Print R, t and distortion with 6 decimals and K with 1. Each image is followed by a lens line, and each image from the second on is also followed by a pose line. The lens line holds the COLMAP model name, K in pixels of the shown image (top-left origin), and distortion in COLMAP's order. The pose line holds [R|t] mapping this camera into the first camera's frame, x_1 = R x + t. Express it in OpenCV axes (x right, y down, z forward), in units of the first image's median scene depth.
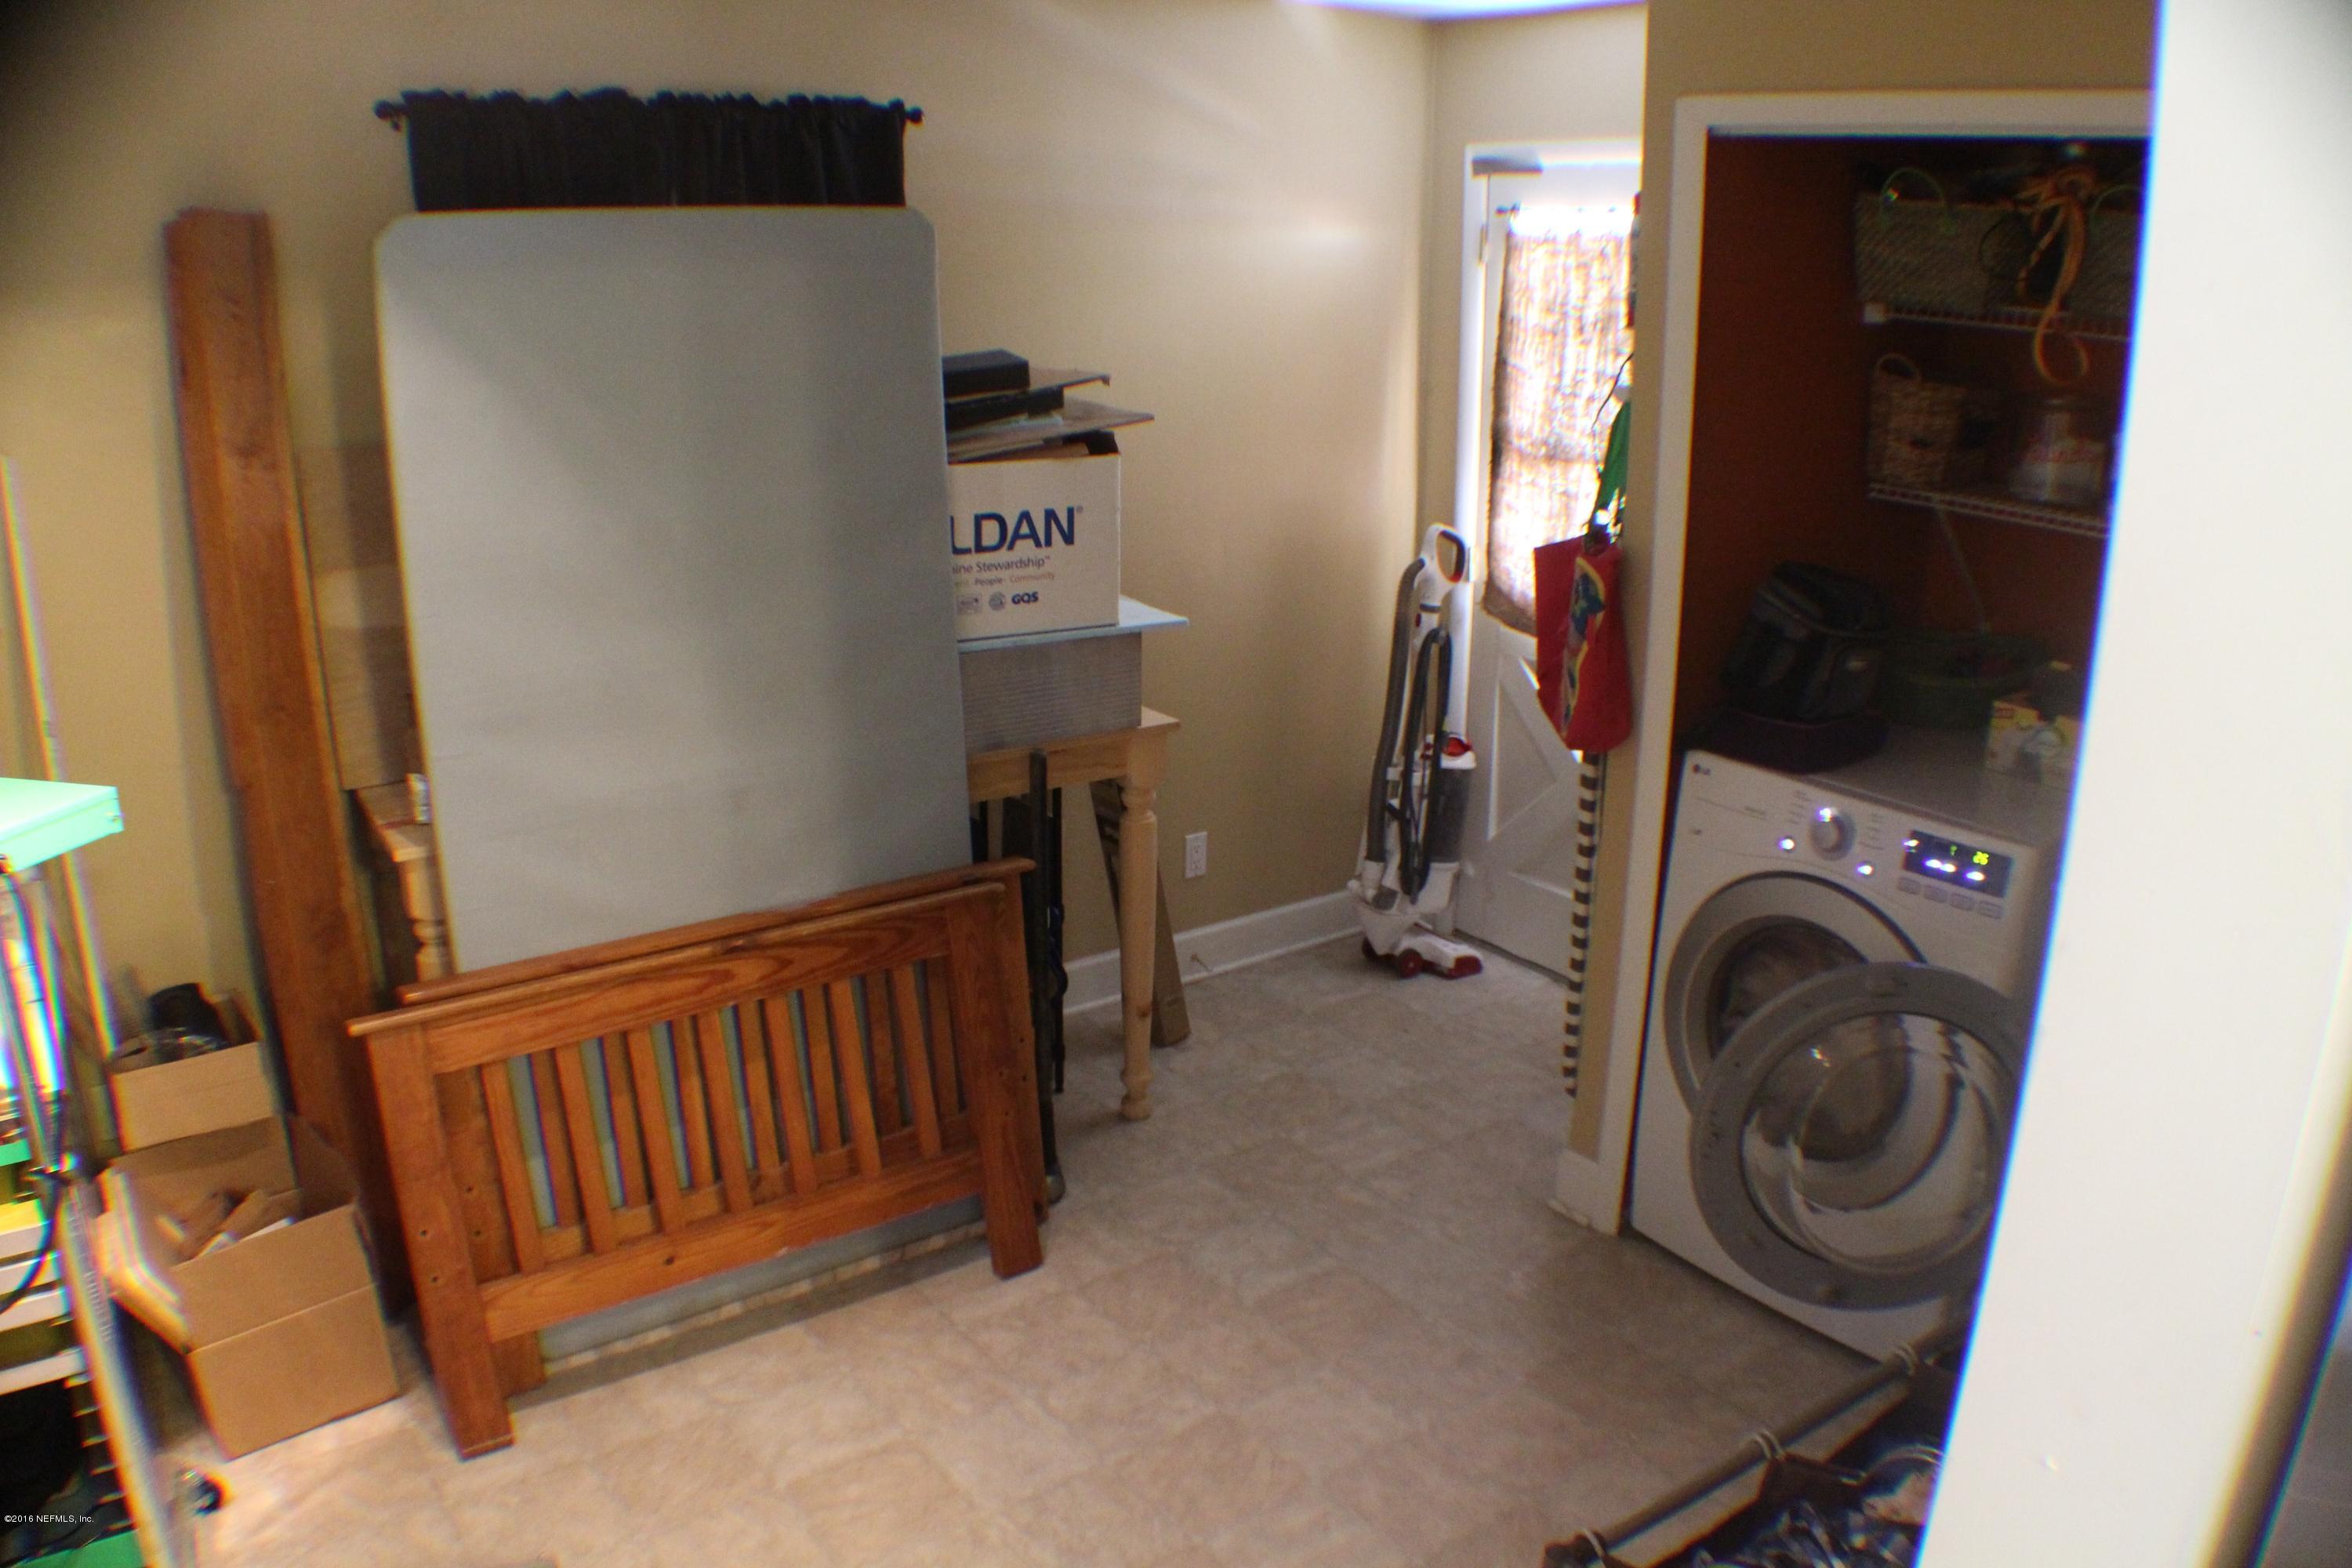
lens RADIAL K [[1732.3, 0, 1175.3], [0, 1732.3, 810.0], [0, 0, 1]] dist [-0.241211, 0.093365]
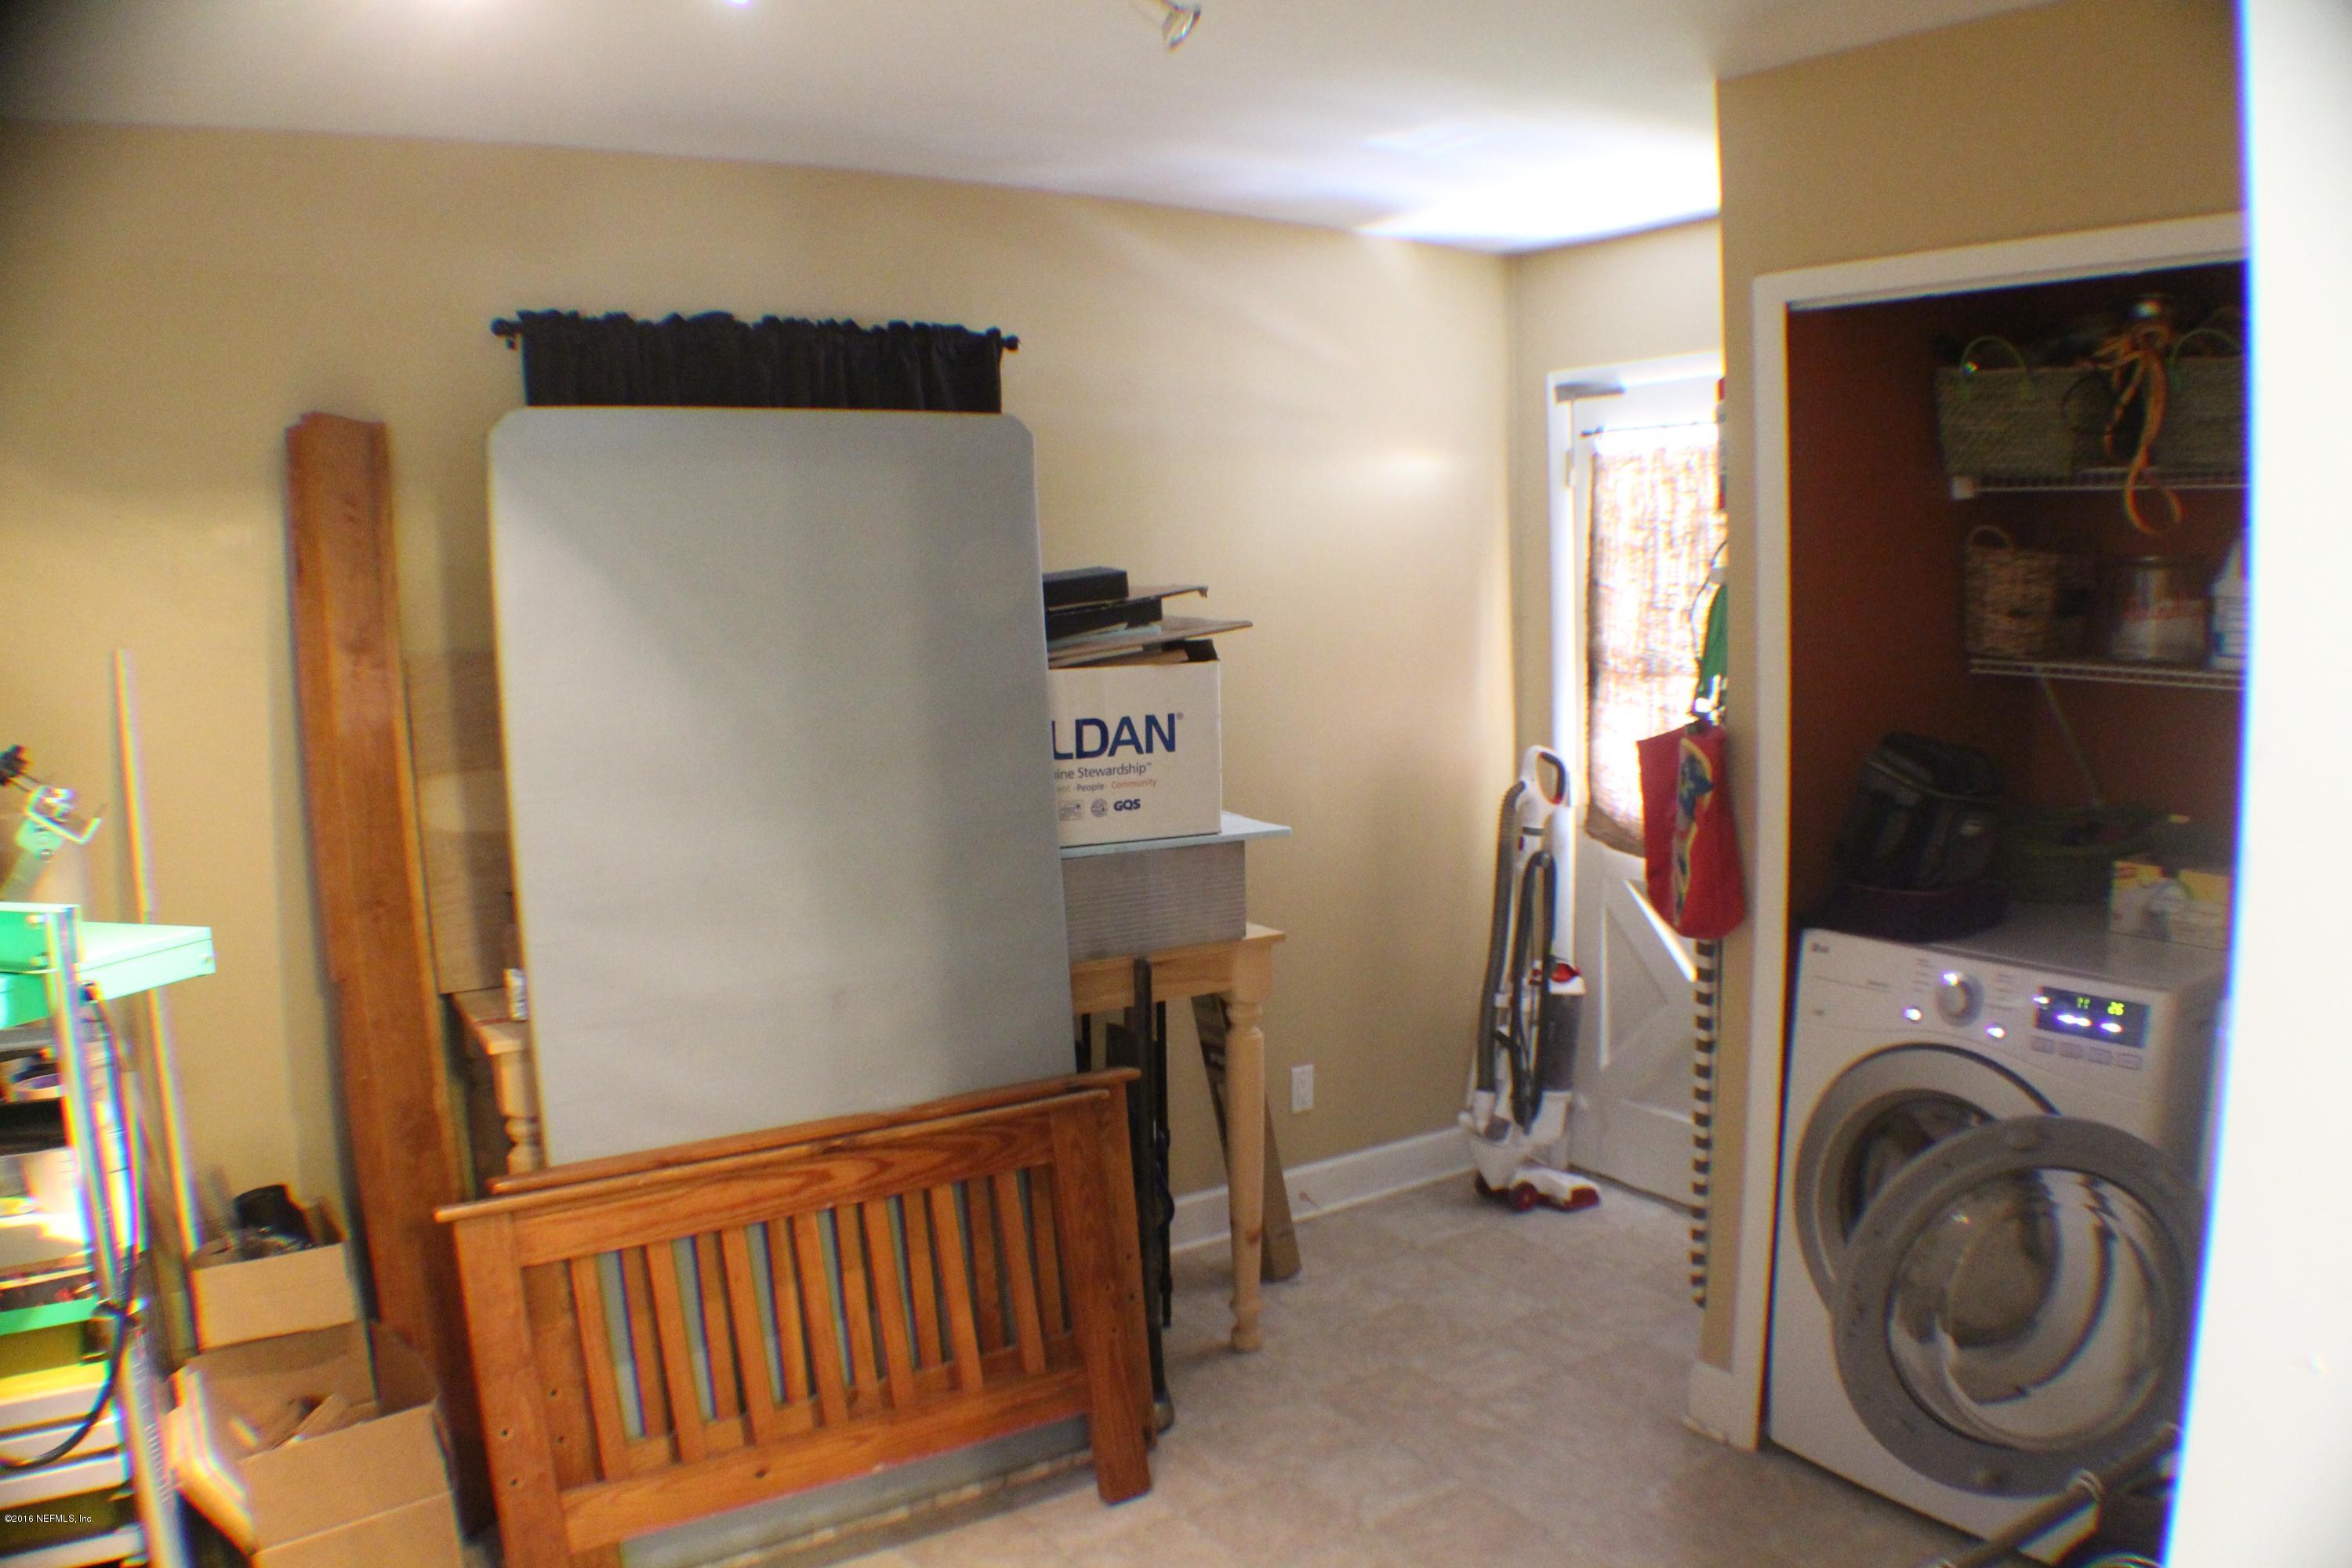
lens RADIAL K [[1732.3, 0, 1175.3], [0, 1732.3, 810.0], [0, 0, 1]] dist [-0.241211, 0.093365]
pose [[0.998260, -0.023670, -0.054015, -0.005783], [0.013804, 0.984257, -0.176202, 0.062182], [0.057335, 0.175150, 0.982871, 0.019366]]
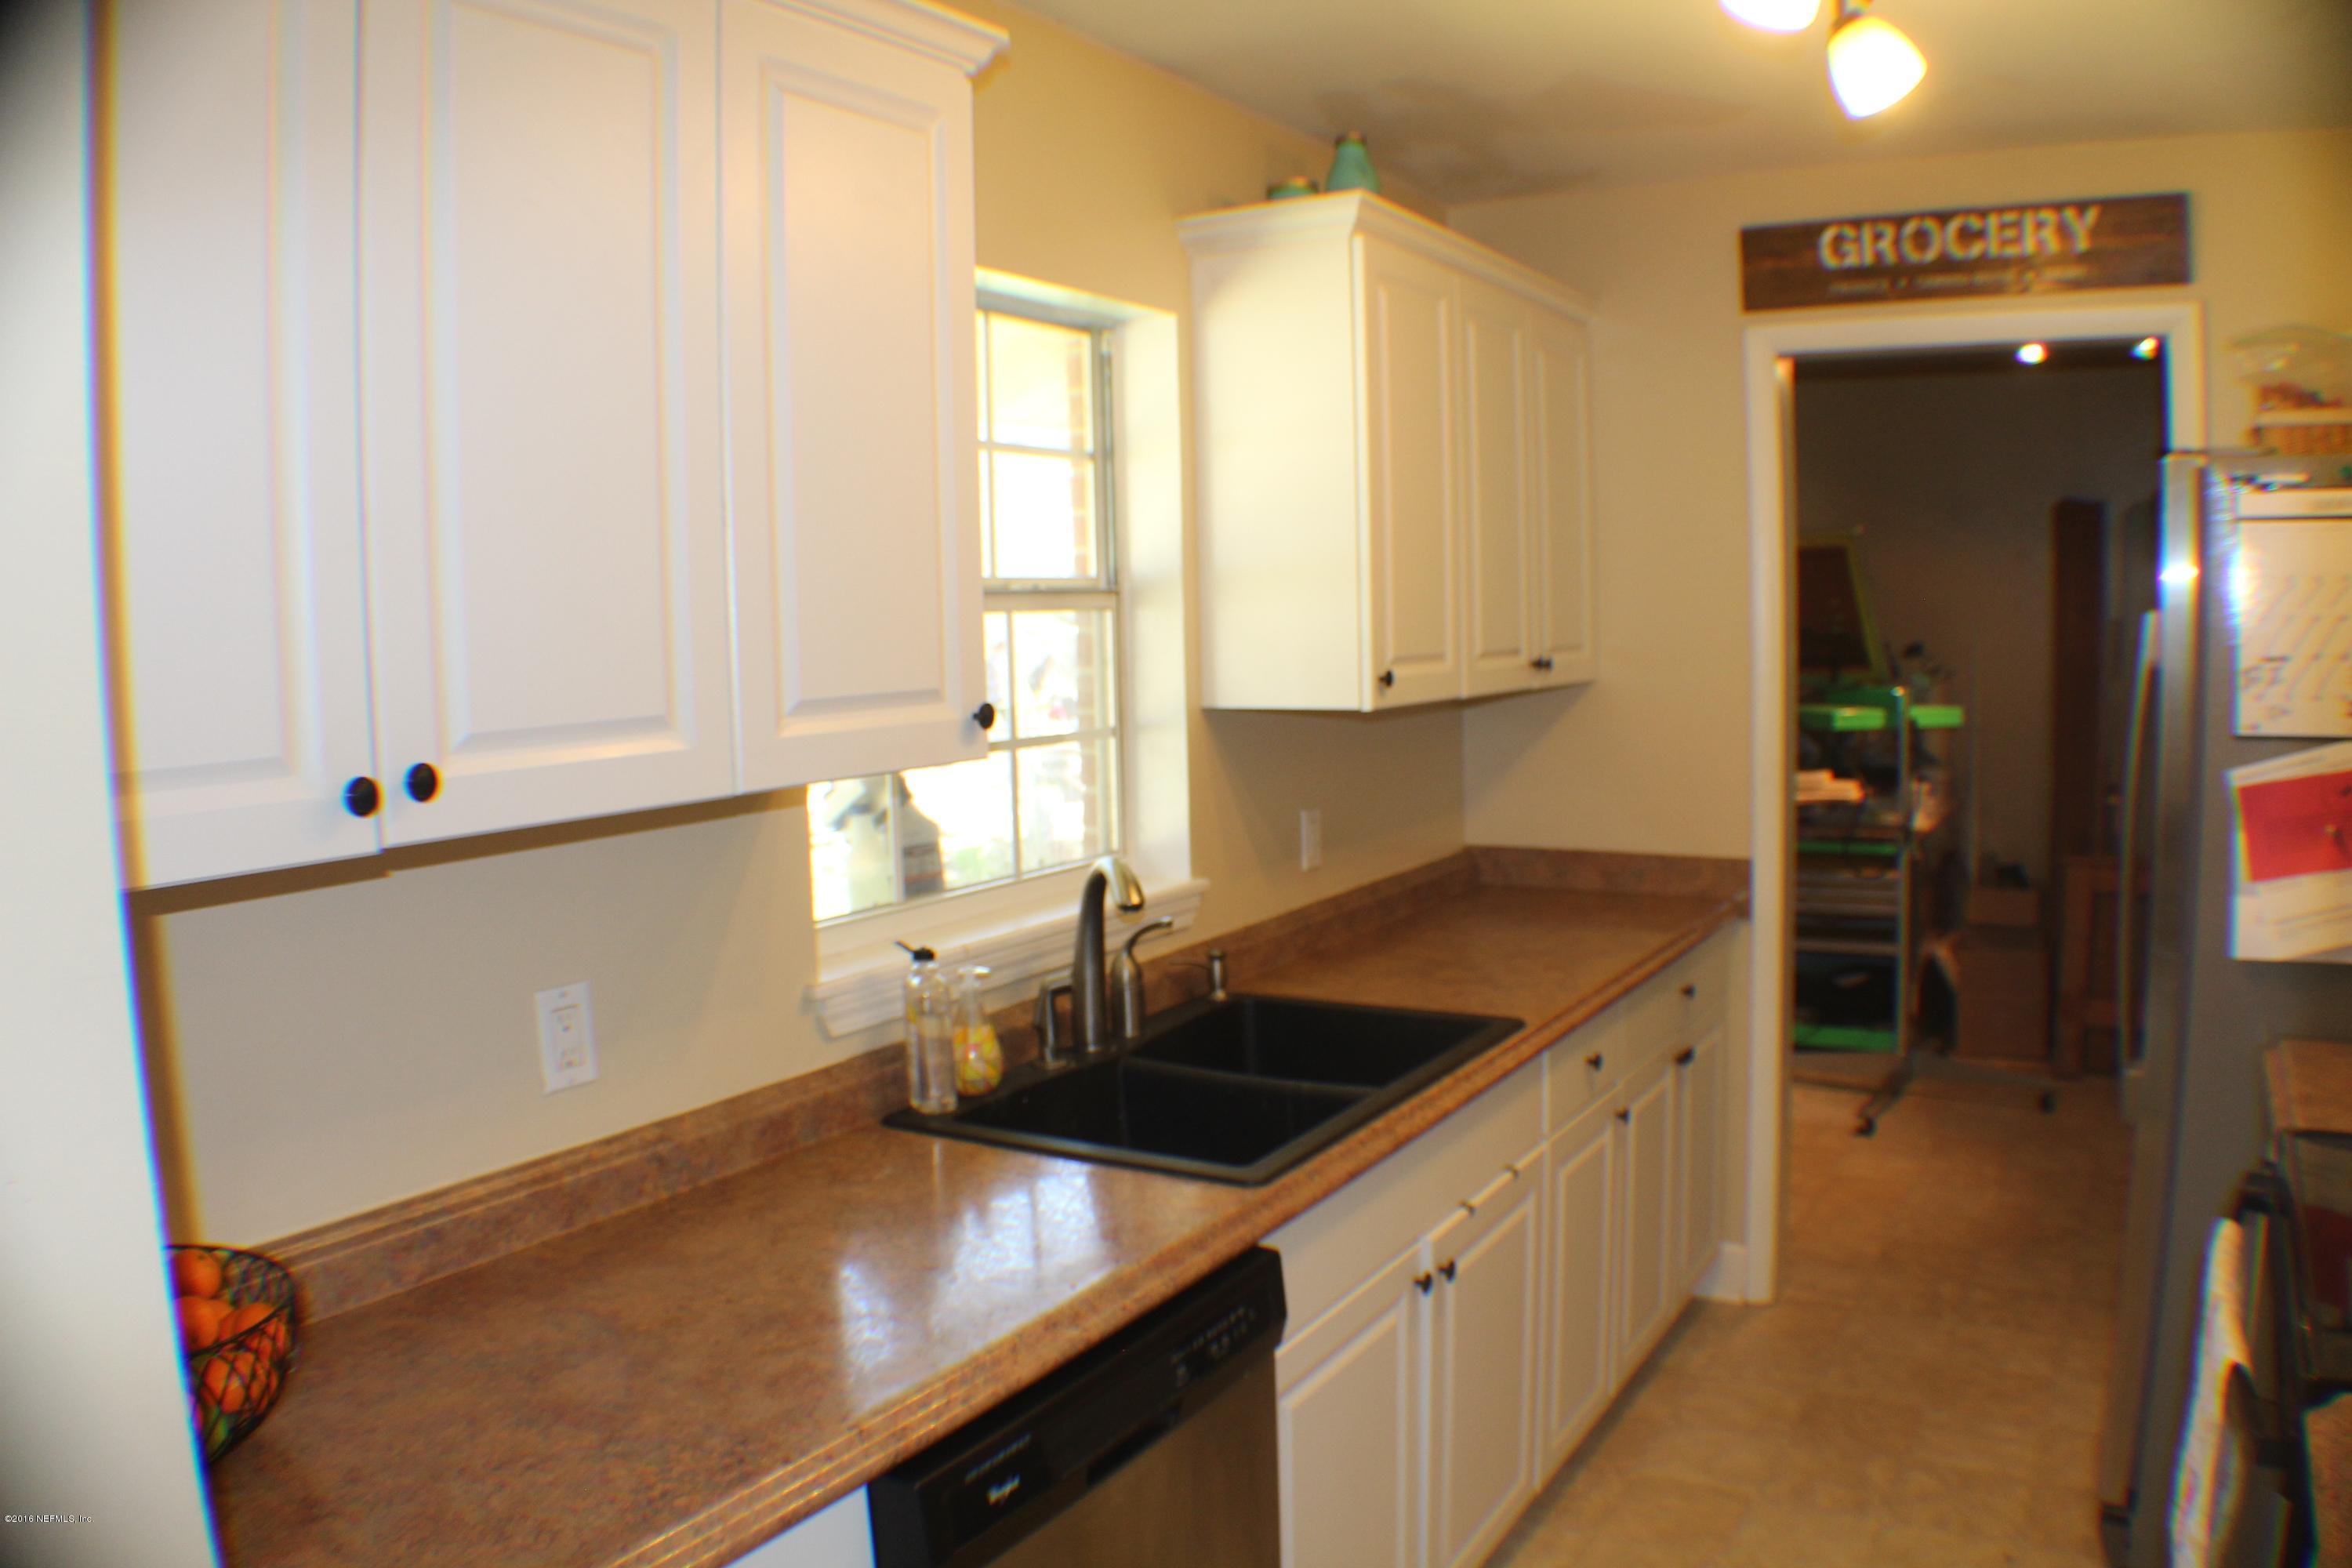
lens RADIAL K [[1785.6, 0, 1213.9], [0, 1785.6, 791.2], [0, 0, 1]] dist [-0.242399, 0.099192]
pose [[0.379489, 0.078749, -0.921839, 0.993621], [-0.242369, 0.970037, -0.016909, 0.303847], [0.892886, 0.229842, 0.387204, -0.792856]]
